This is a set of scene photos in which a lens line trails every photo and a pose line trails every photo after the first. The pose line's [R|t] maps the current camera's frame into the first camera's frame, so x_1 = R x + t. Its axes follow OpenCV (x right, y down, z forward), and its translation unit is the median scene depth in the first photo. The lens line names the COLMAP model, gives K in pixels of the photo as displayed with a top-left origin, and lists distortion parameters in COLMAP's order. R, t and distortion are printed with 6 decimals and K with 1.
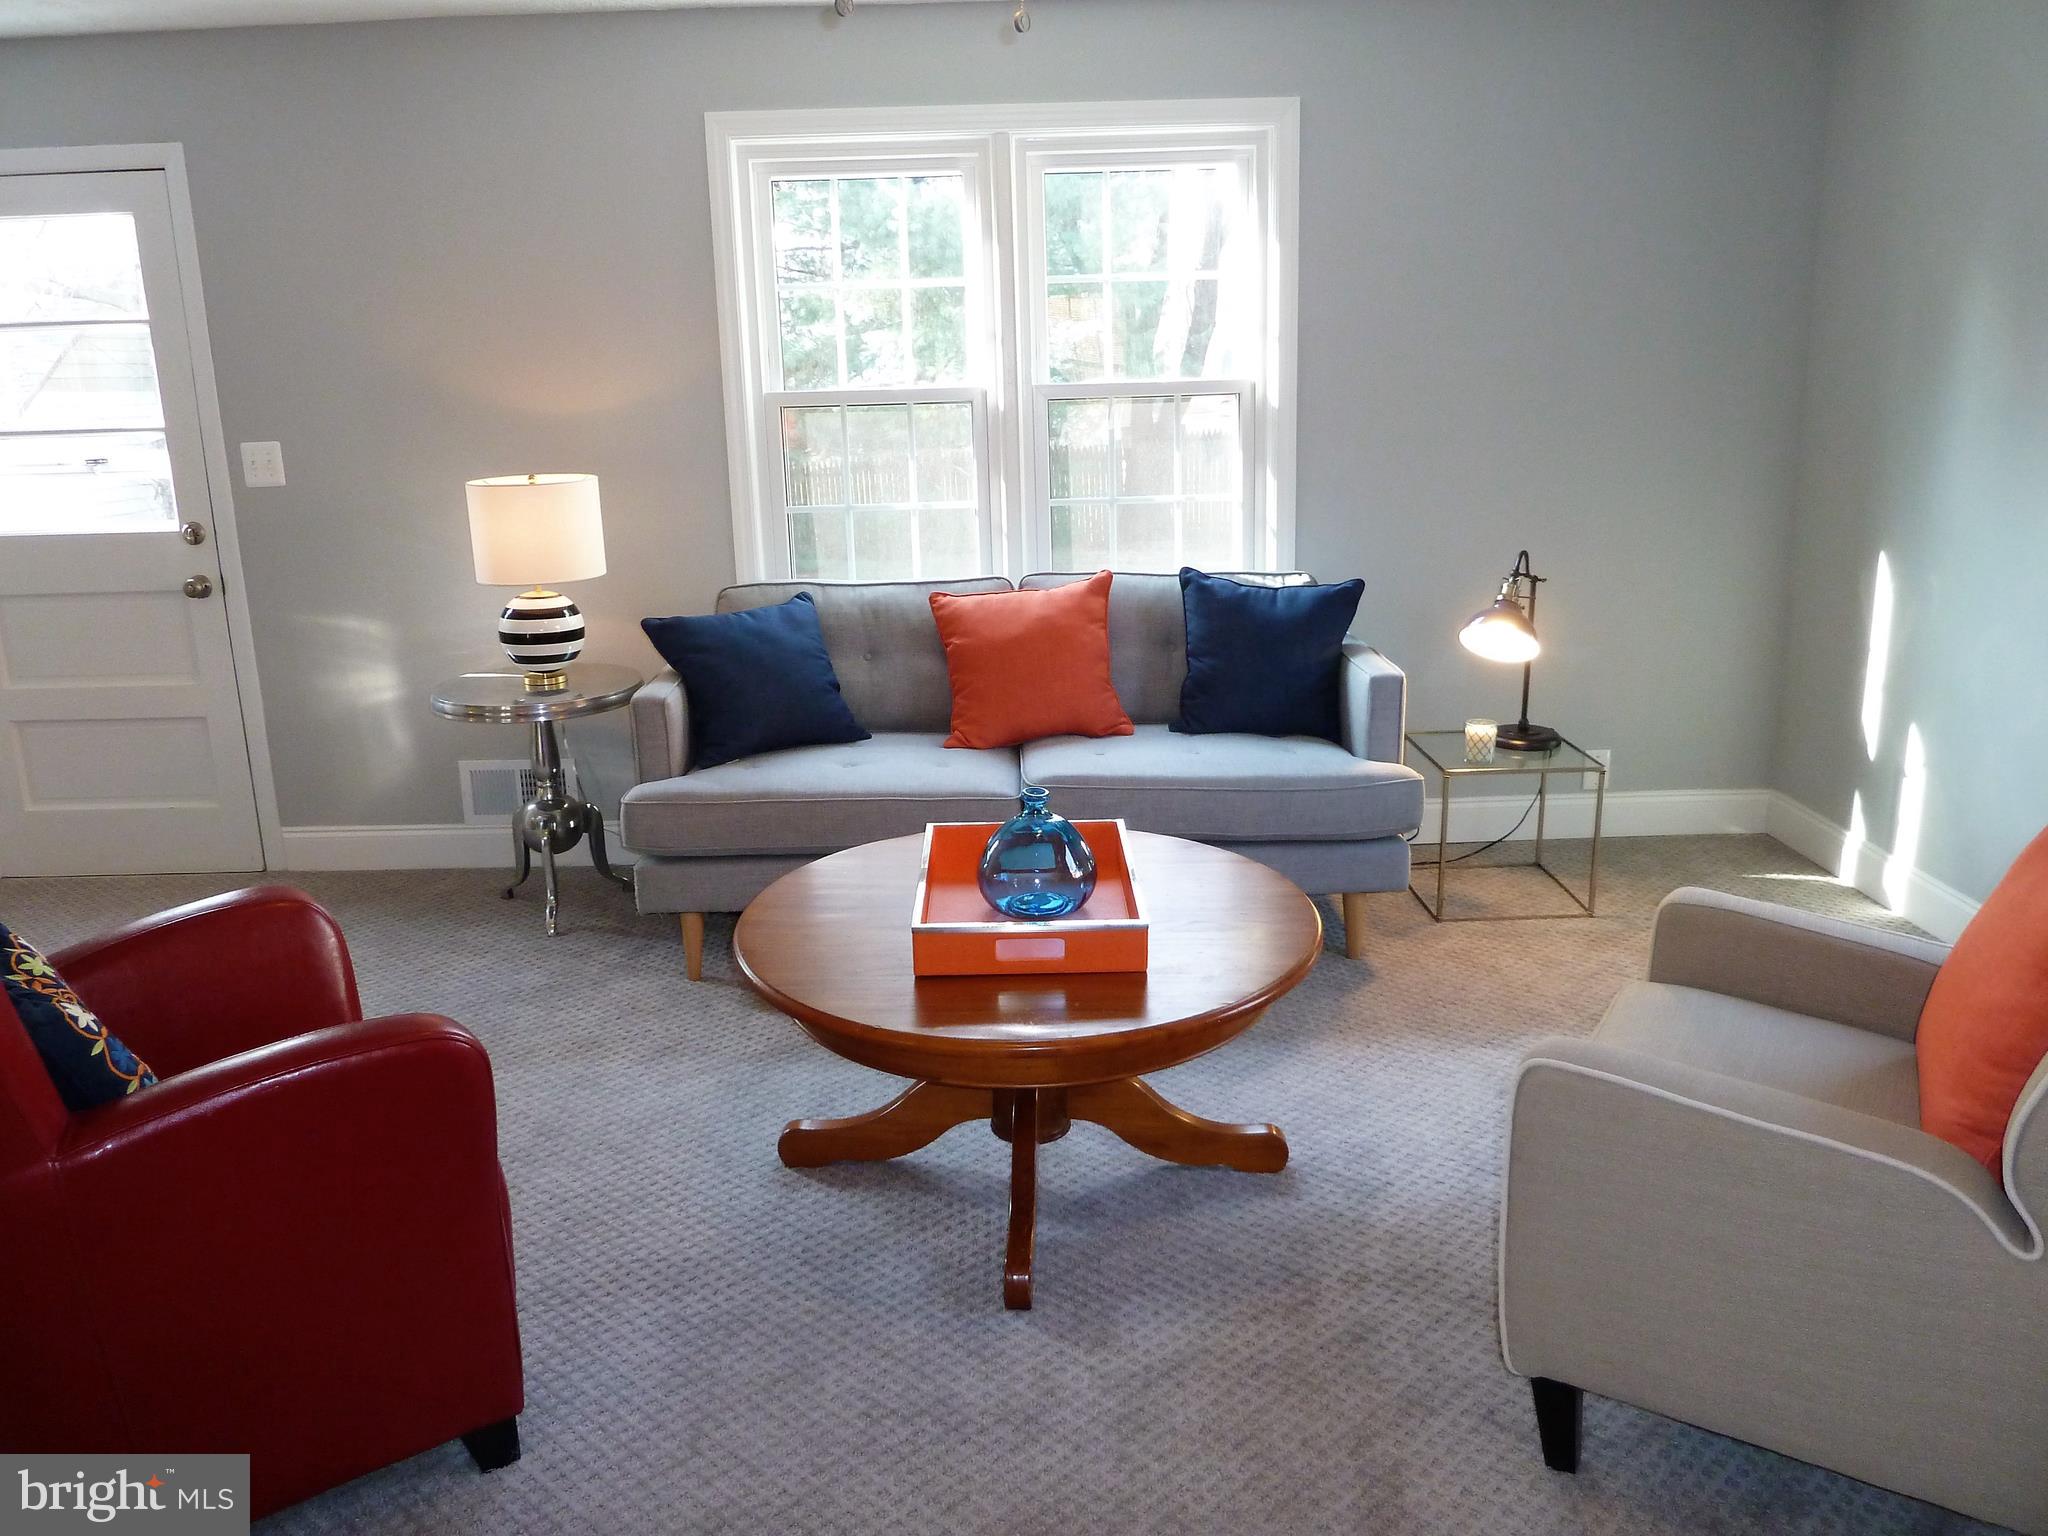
lens RADIAL K [[1529.6, 0, 1021.3], [0, 1529.6, 760.1], [0, 0, 1]] dist [-0.032152, 0.008362]
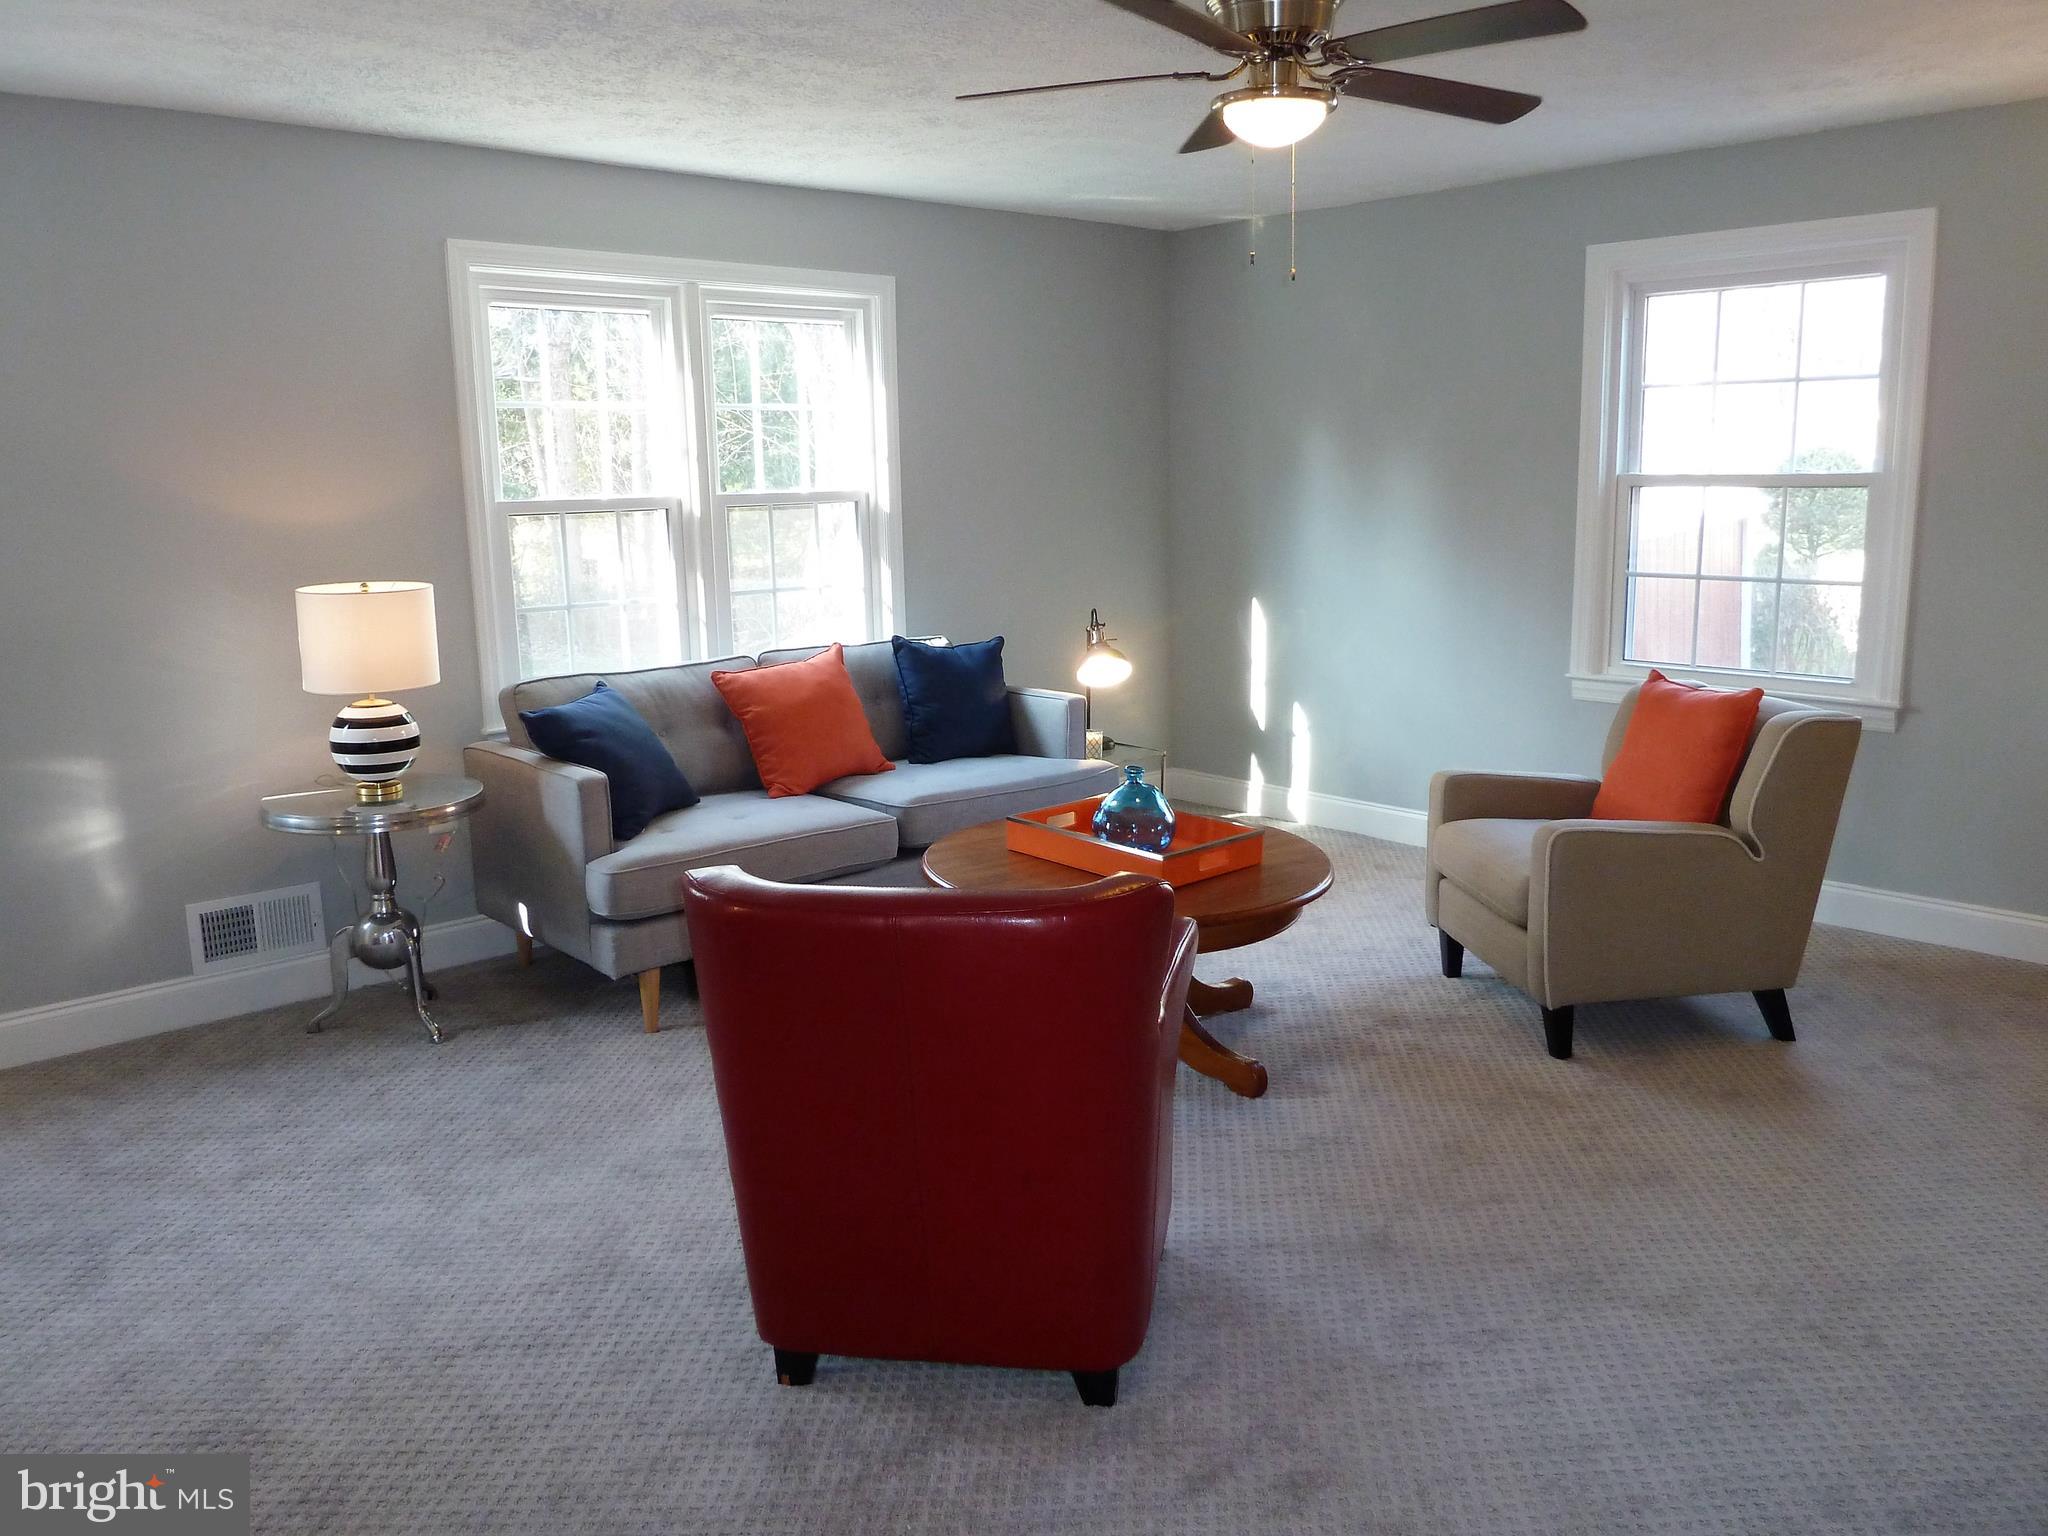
lens RADIAL K [[1528.0, 0, 1024.0], [0, 1528.0, 768.0], [0, 0, 1]] dist [-0.055097, -0.001010]
pose [[0.739837, -0.117002, 0.662535, -0.665387], [0.164964, 0.986249, -0.010041, 0.012056], [-0.652249, 0.116723, 0.748964, -0.002046]]
